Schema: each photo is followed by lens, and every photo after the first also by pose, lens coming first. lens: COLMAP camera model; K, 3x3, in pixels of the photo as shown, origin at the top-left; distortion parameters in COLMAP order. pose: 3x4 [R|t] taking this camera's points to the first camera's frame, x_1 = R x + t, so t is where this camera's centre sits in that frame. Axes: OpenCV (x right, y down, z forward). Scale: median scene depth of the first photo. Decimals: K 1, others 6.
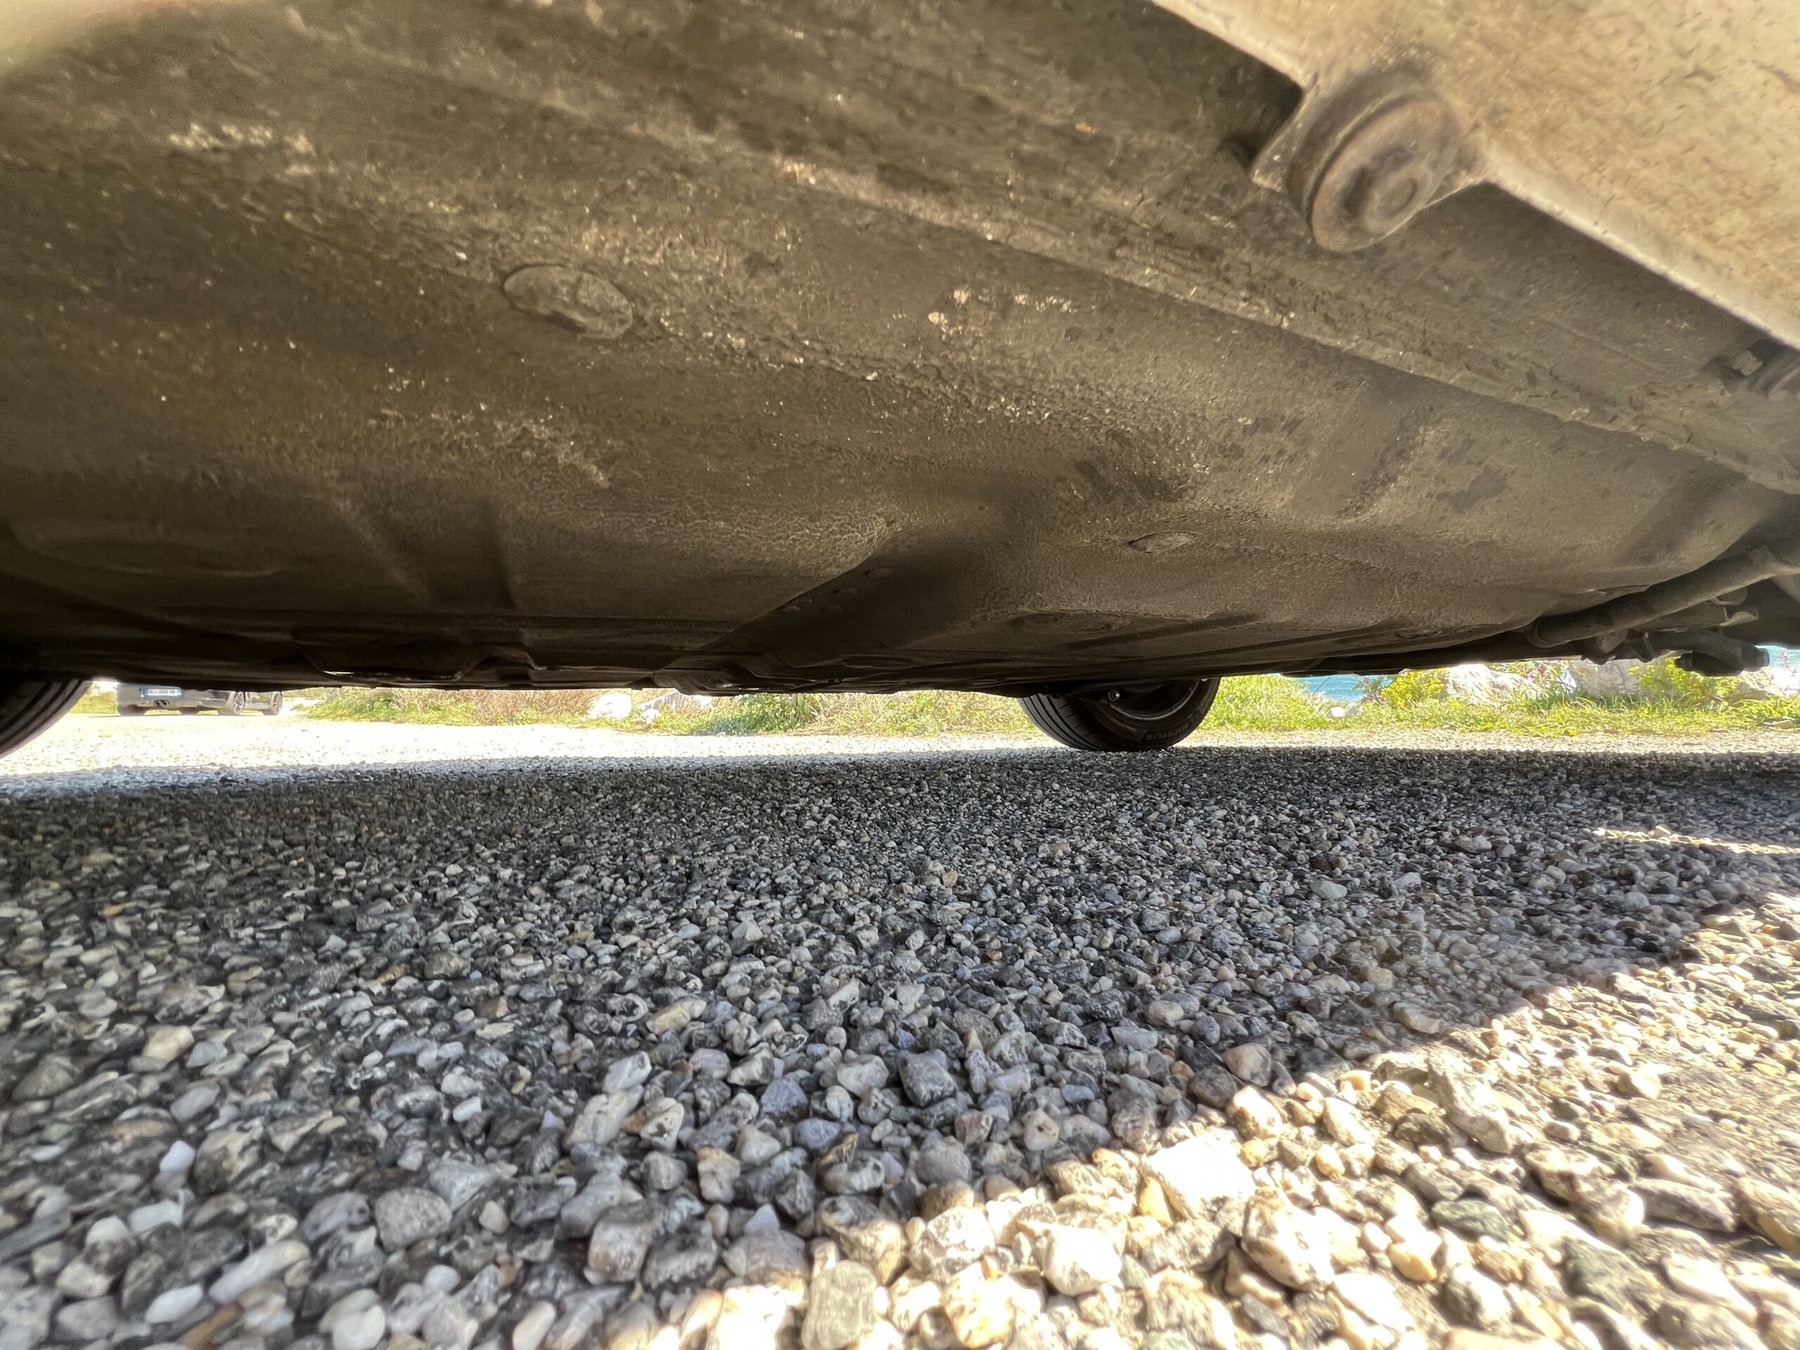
lens RADIAL K [[725.1, 0, 900.0], [0, 725.1, 675.0], [0, 0, 1]] dist [0.000246, 0.000977]
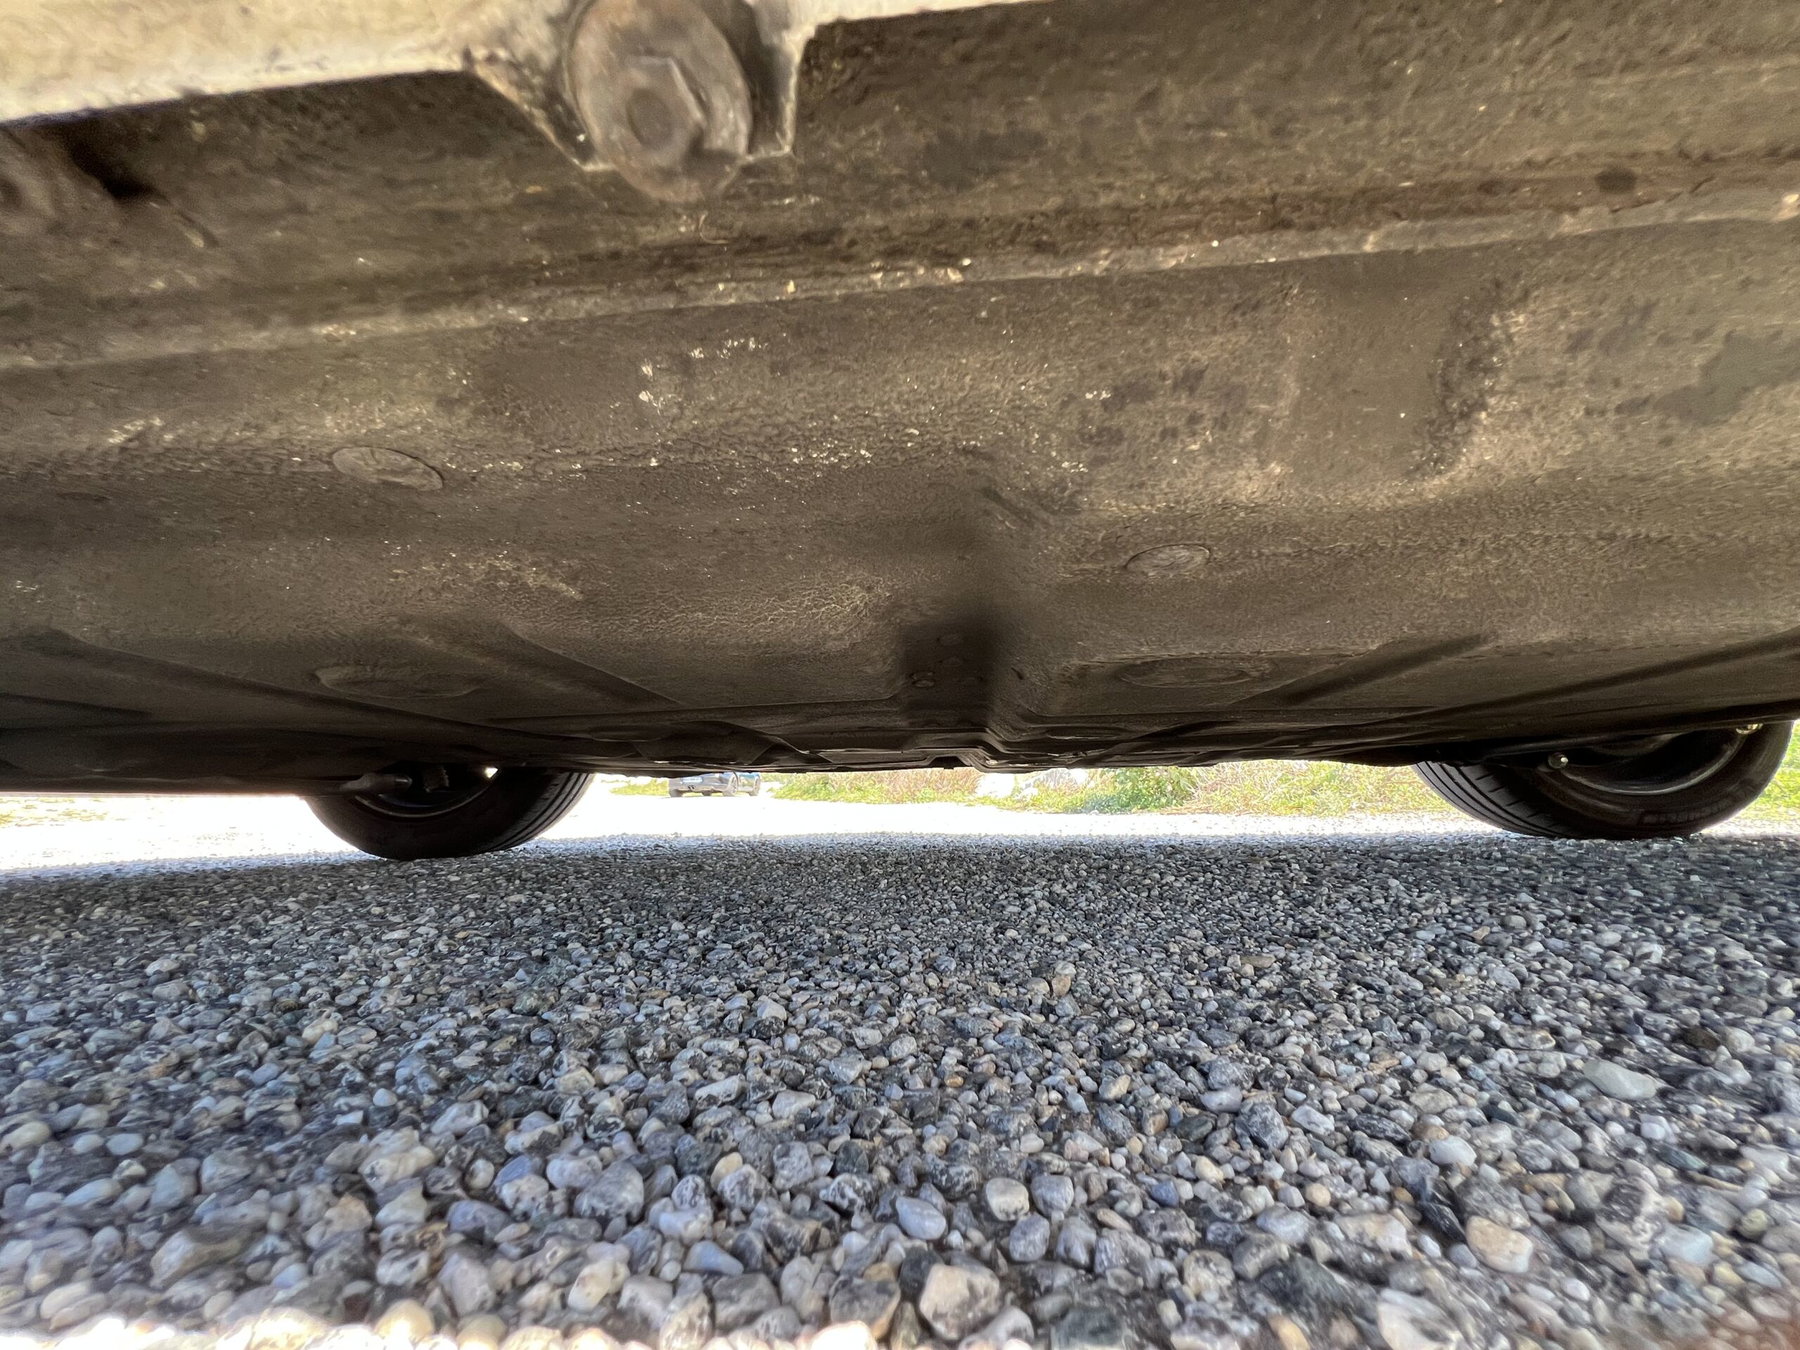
lens RADIAL K [[724.9, 0, 900.0], [0, 724.9, 675.0], [0, 0, 1]] dist [0.001685, 0.000377]
pose [[0.862197, -0.090764, -0.498375, 0.526943], [0.037516, 0.992557, -0.115861, 0.018506], [0.505182, 0.081198, 0.859185, 0.212455]]
